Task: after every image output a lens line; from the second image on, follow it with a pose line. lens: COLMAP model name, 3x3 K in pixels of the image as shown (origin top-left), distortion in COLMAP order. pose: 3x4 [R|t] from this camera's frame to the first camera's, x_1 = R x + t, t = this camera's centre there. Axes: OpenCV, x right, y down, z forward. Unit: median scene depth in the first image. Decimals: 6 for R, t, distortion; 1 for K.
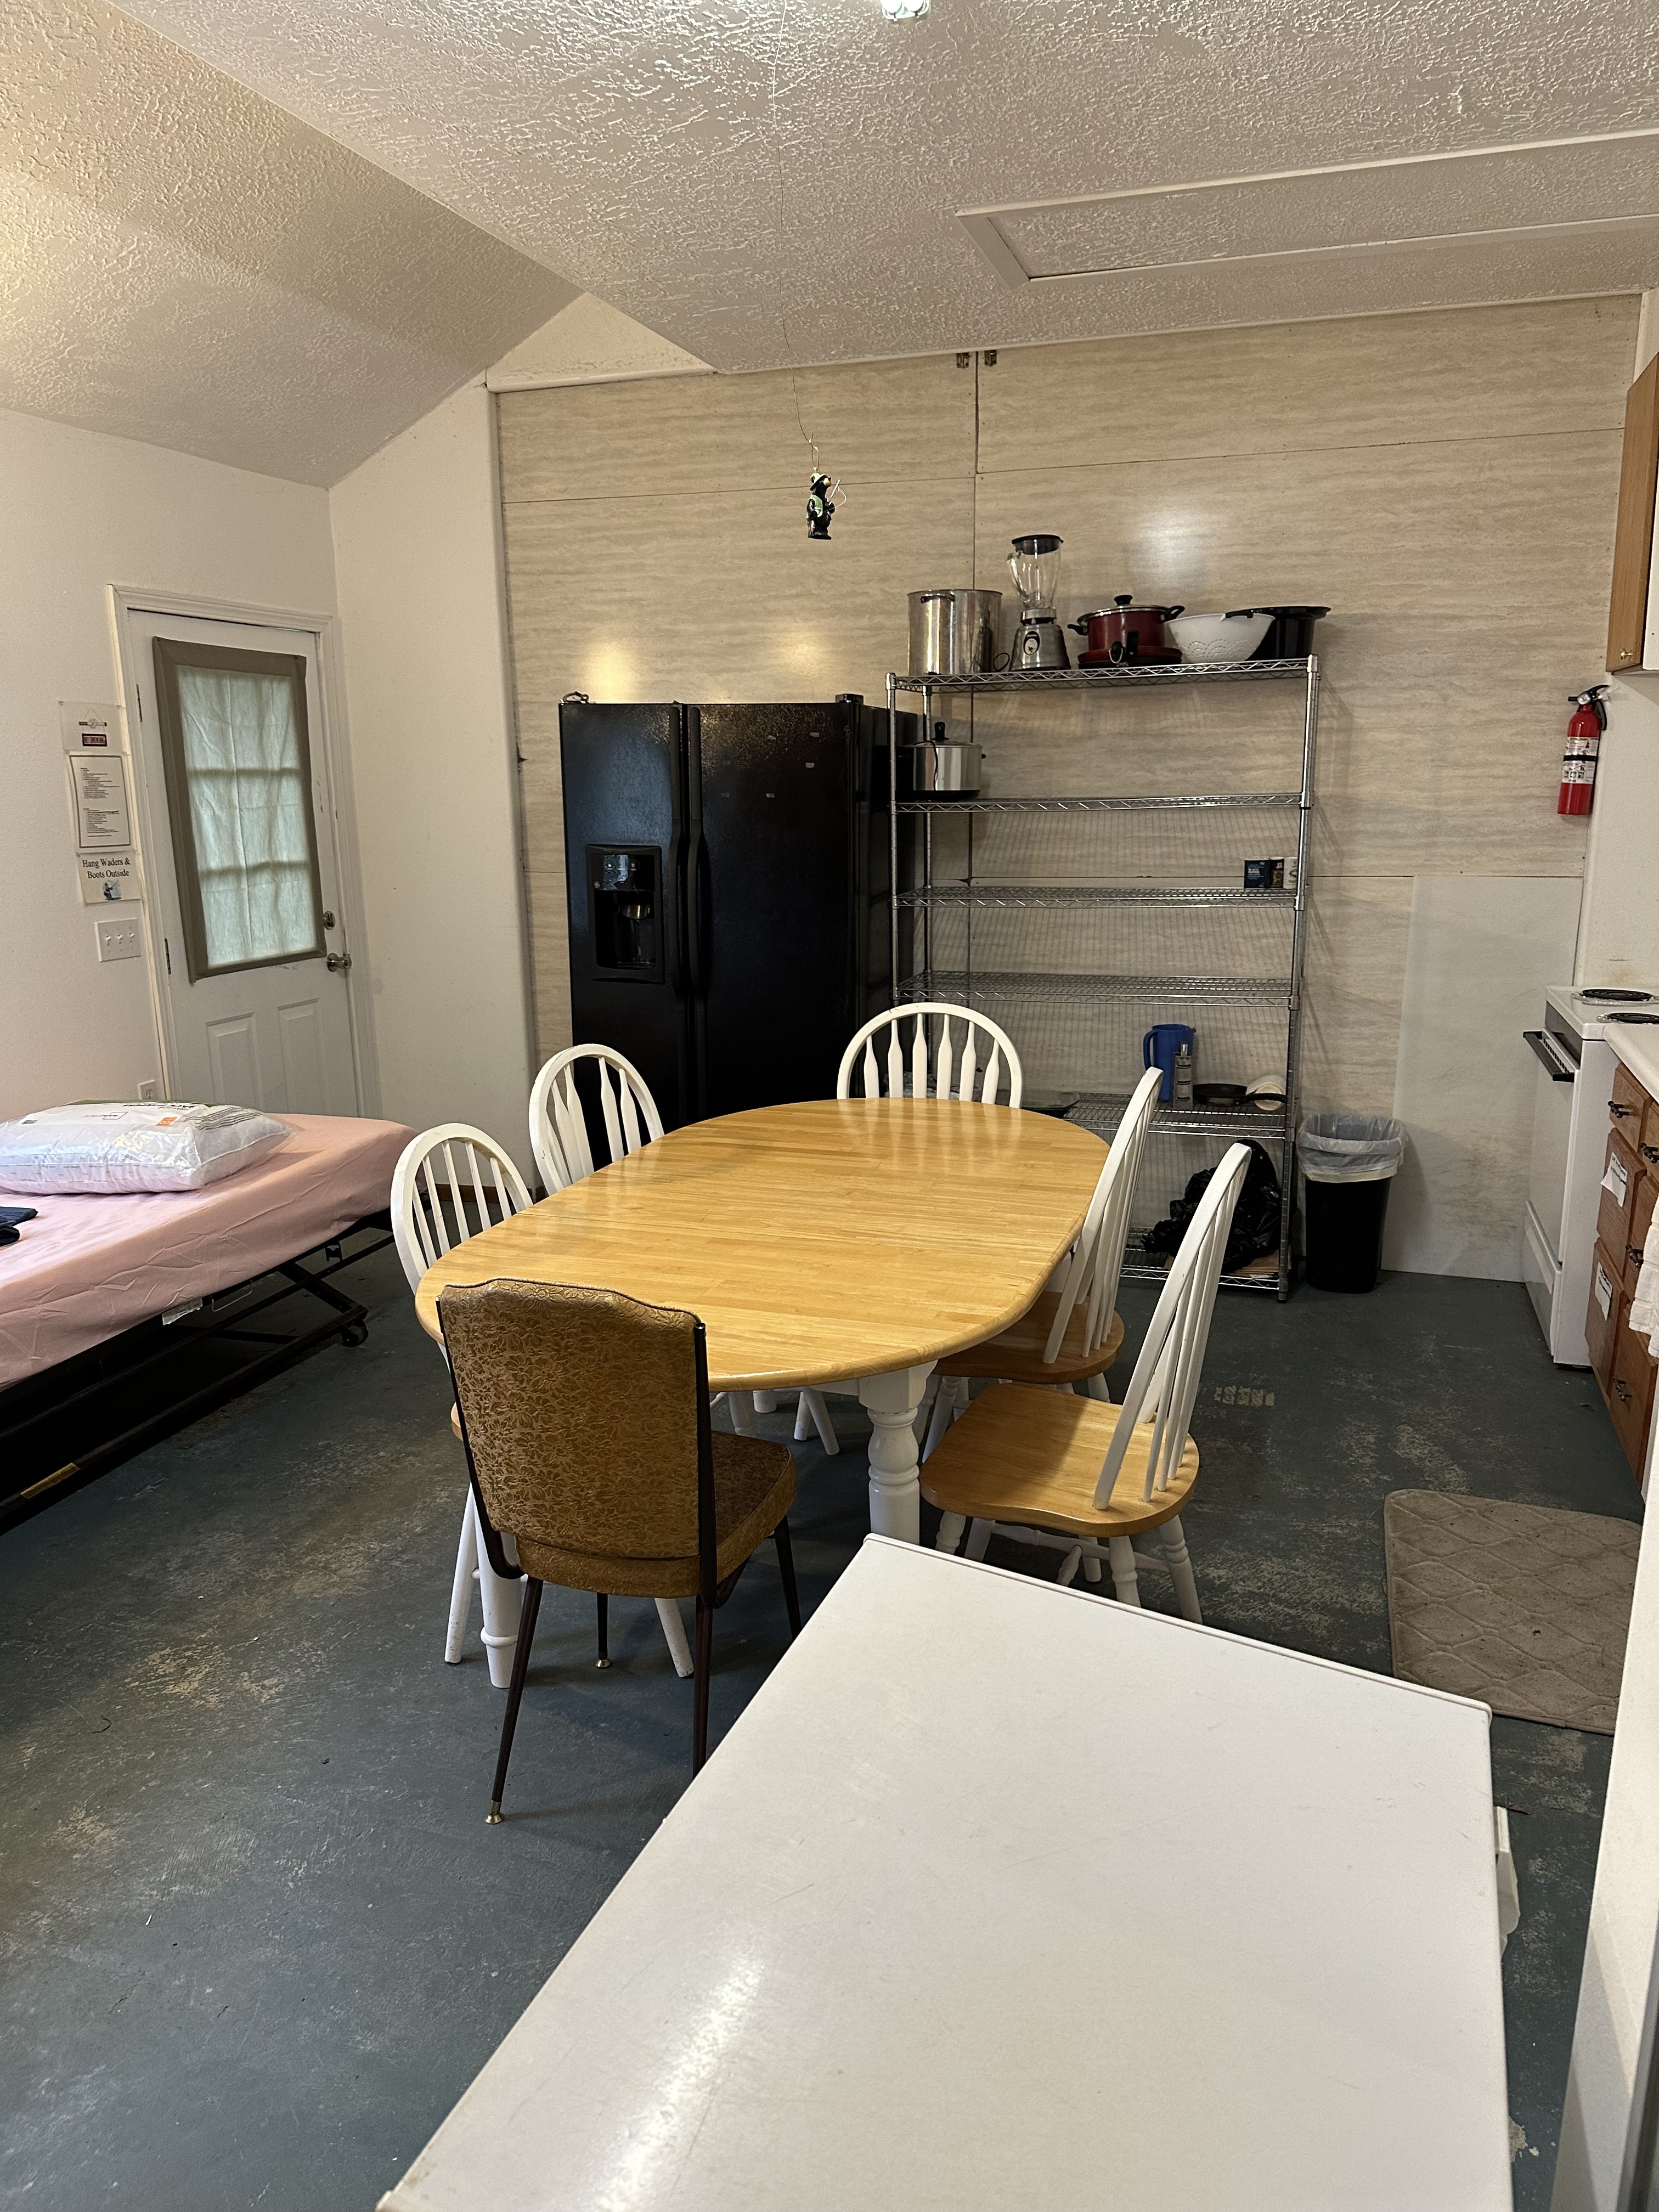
lens RADIAL K [[1572.4, 0, 811.9], [0, 1572.4, 1138.1], [0, 0, 1]] dist [0.022036, -0.025368]
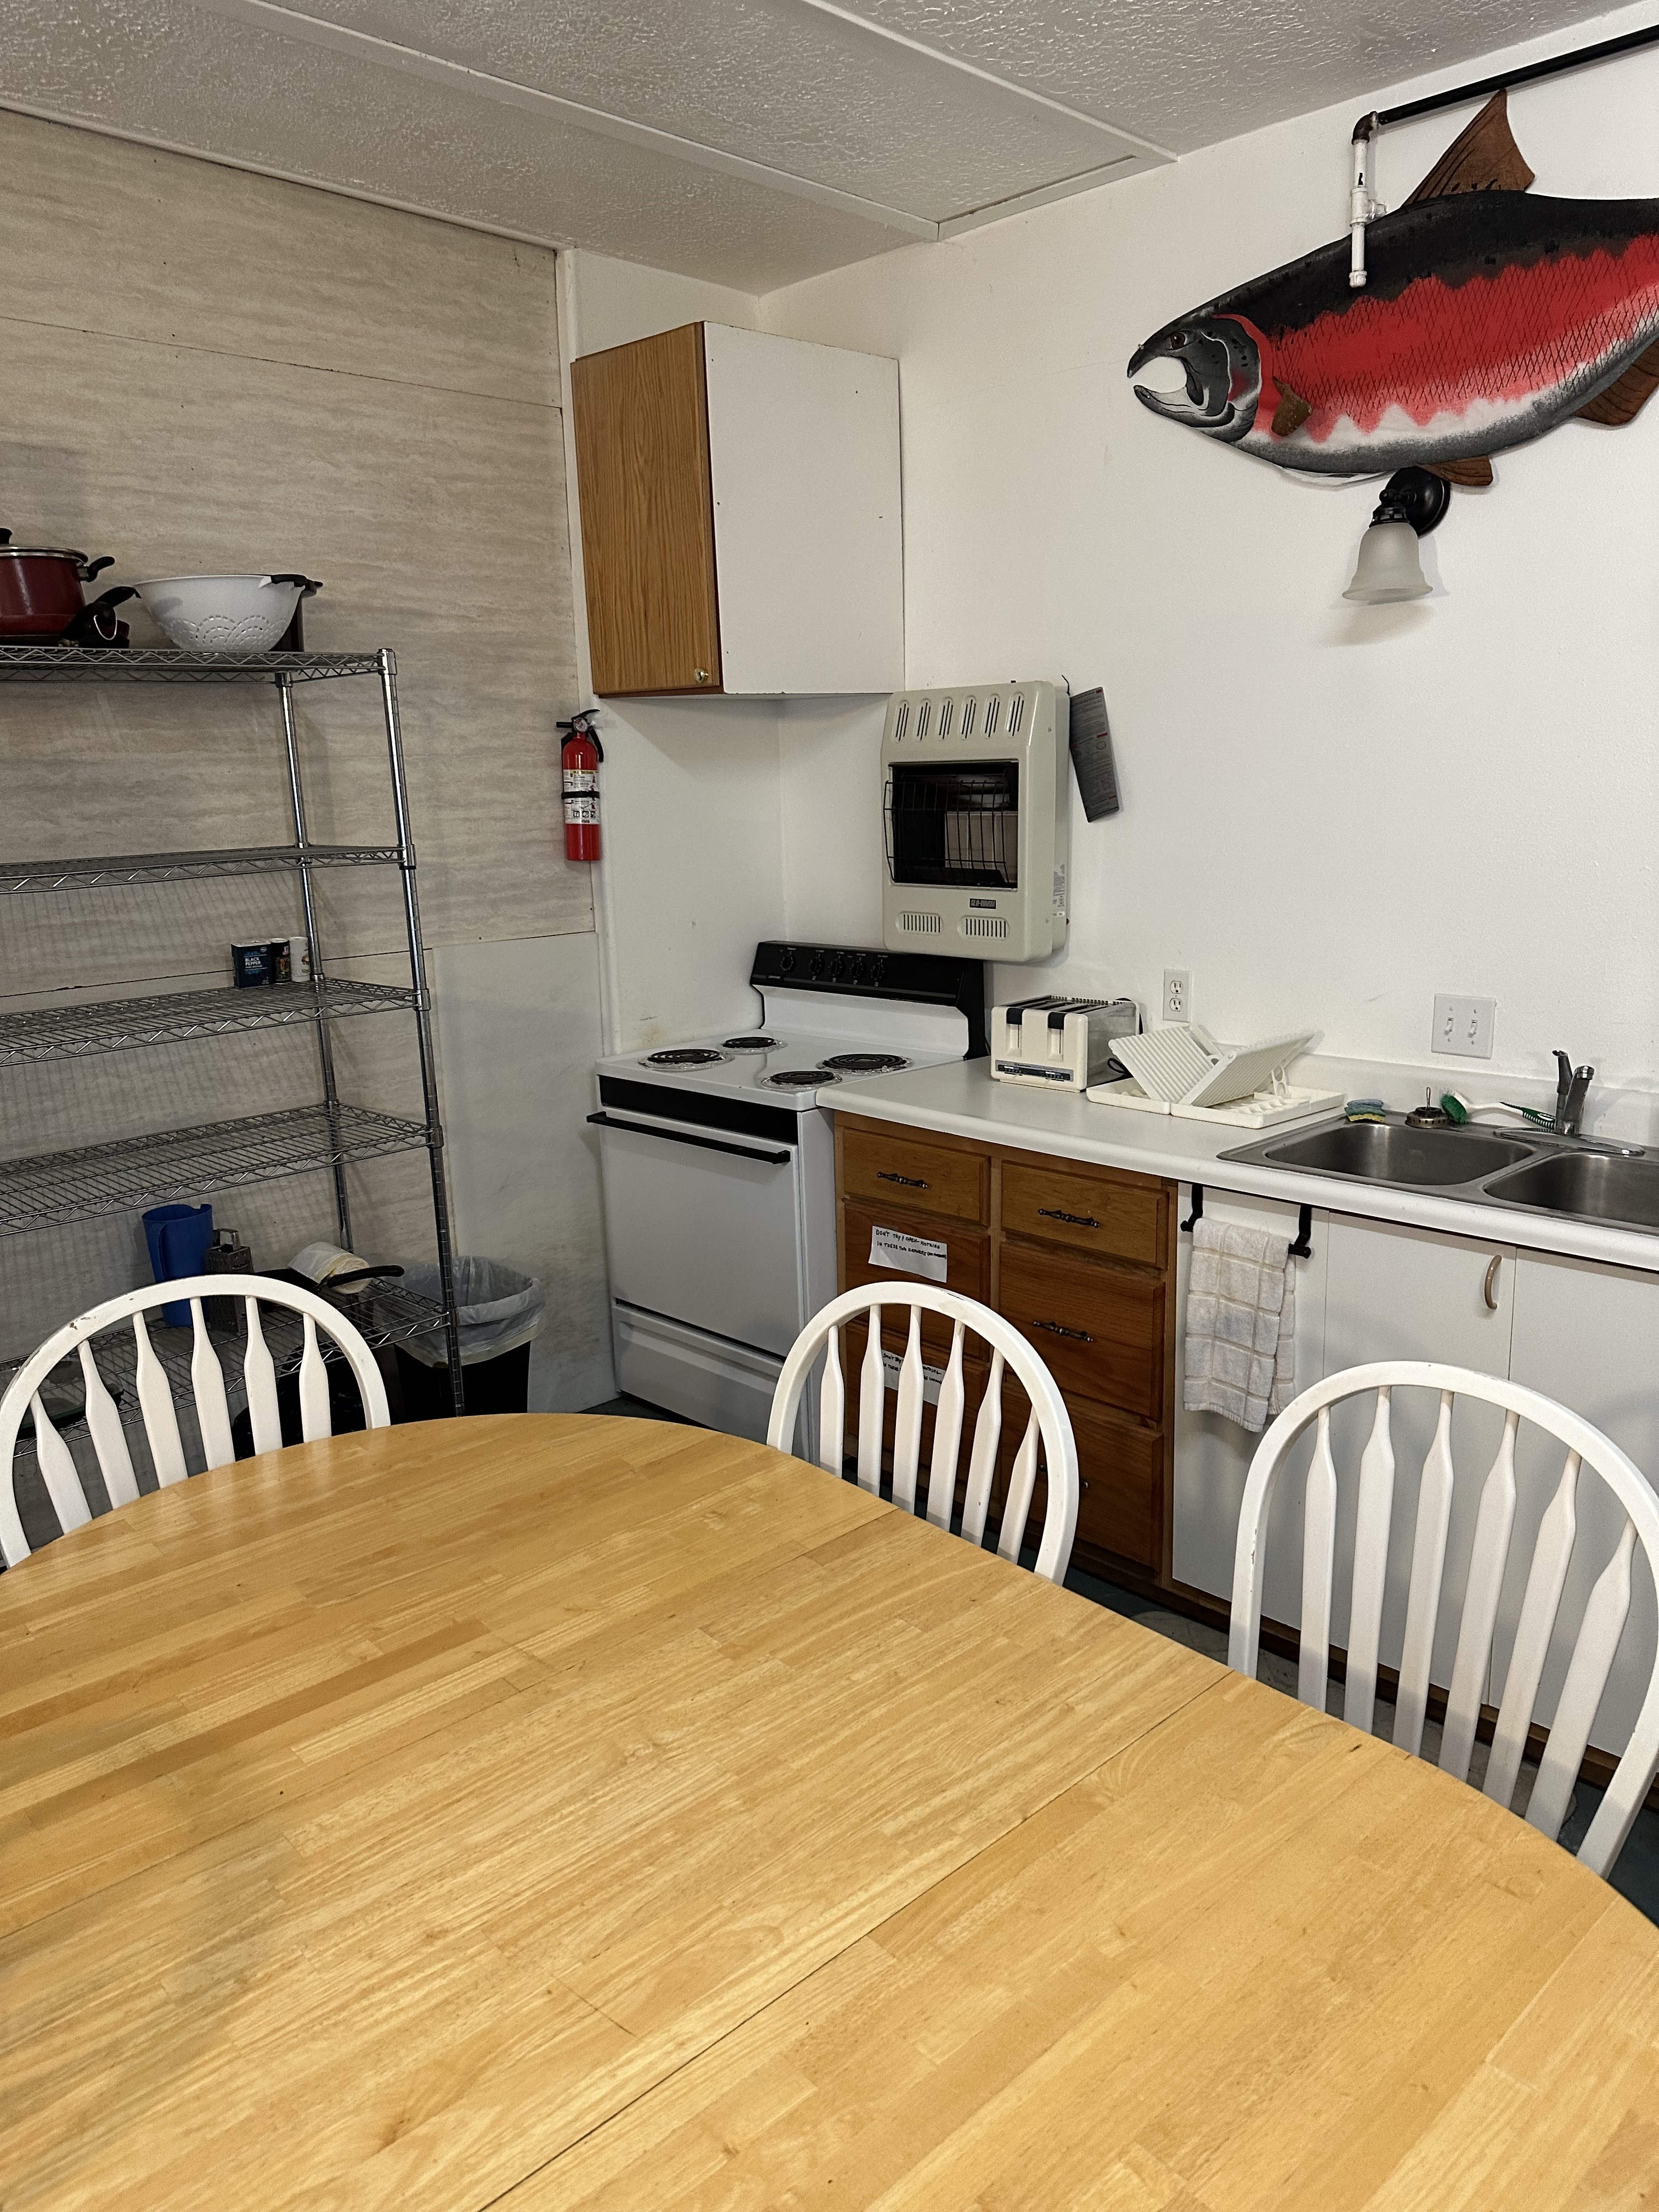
lens RADIAL K [[1572.4, 0, 838.1], [0, 1572.4, 1117.6], [0, 0, 1]] dist [0.022036, -0.025368]
pose [[0.459713, -0.192523, 0.866948, -0.207925], [0.221366, 0.970246, 0.098079, -0.115578], [-0.860036, 0.146824, 0.488652, 0.461143]]
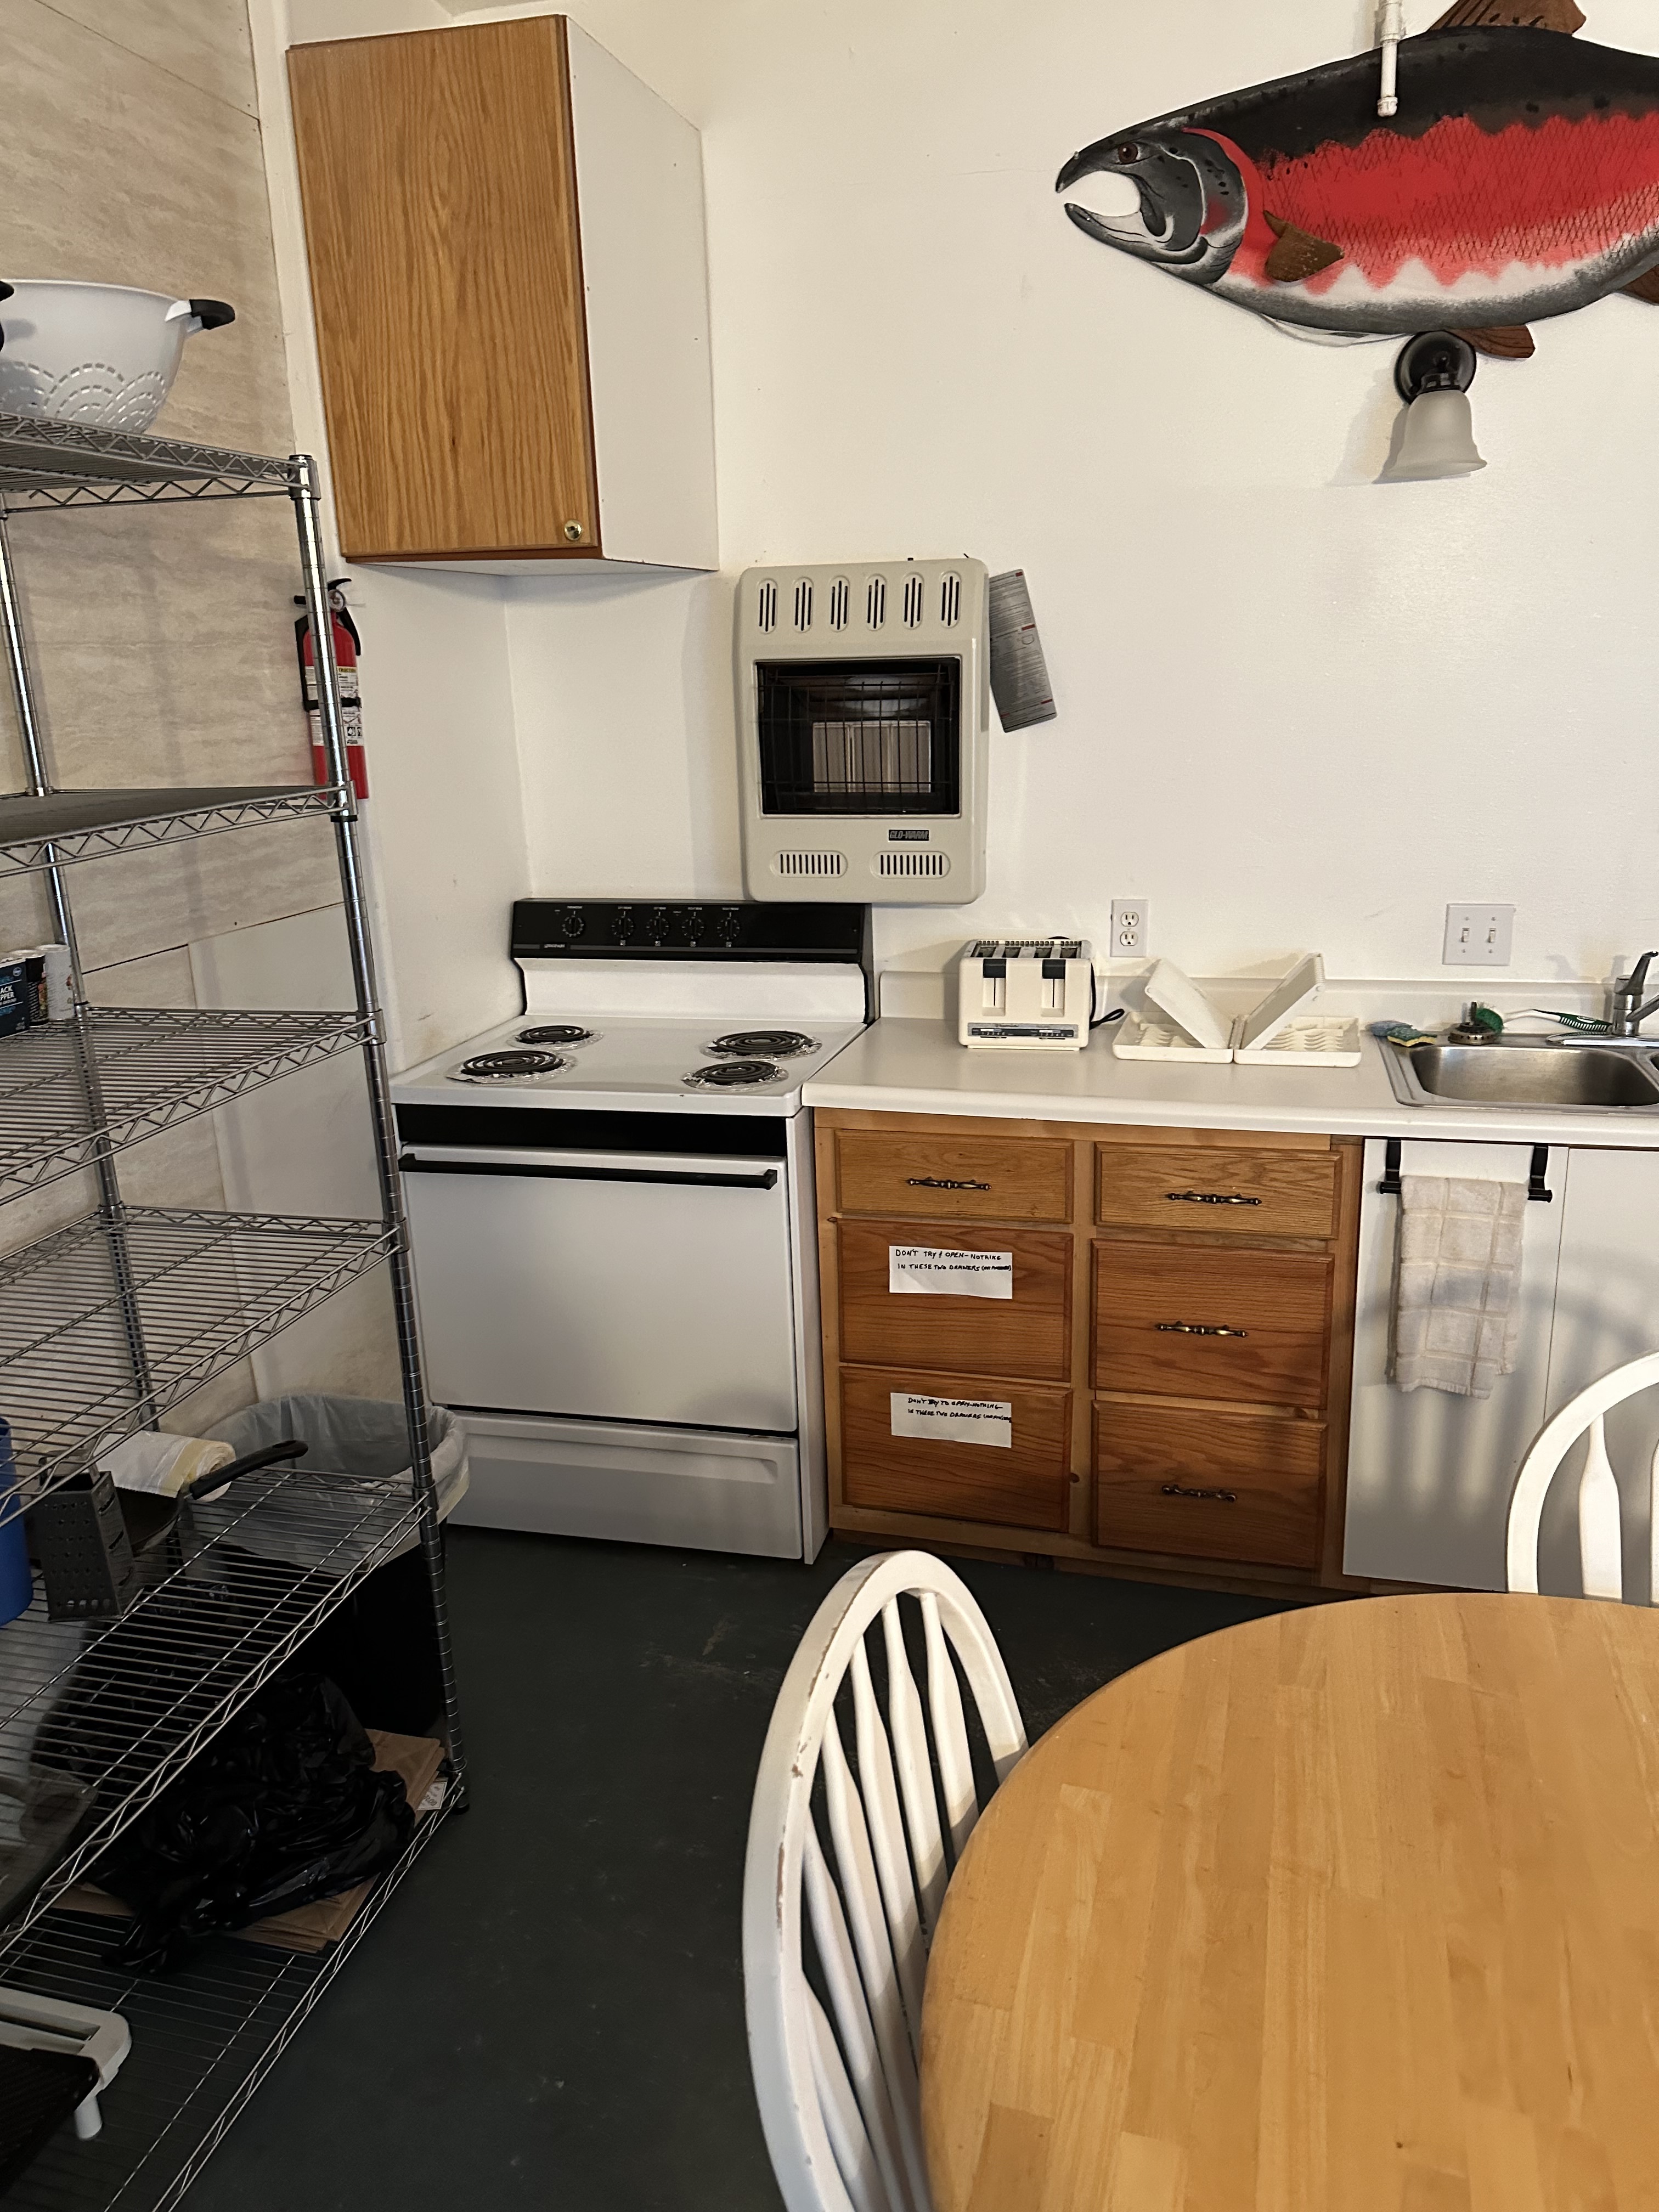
lens RADIAL K [[1572.4, 0, 838.0], [0, 1572.4, 1123.2], [0, 0, 1]] dist [0.022036, -0.025368]
pose [[-0.067566, -0.263302, 0.962344, -0.127761], [0.253216, 0.928442, 0.271805, -0.195273], [-0.965047, 0.262046, 0.003941, 0.806480]]
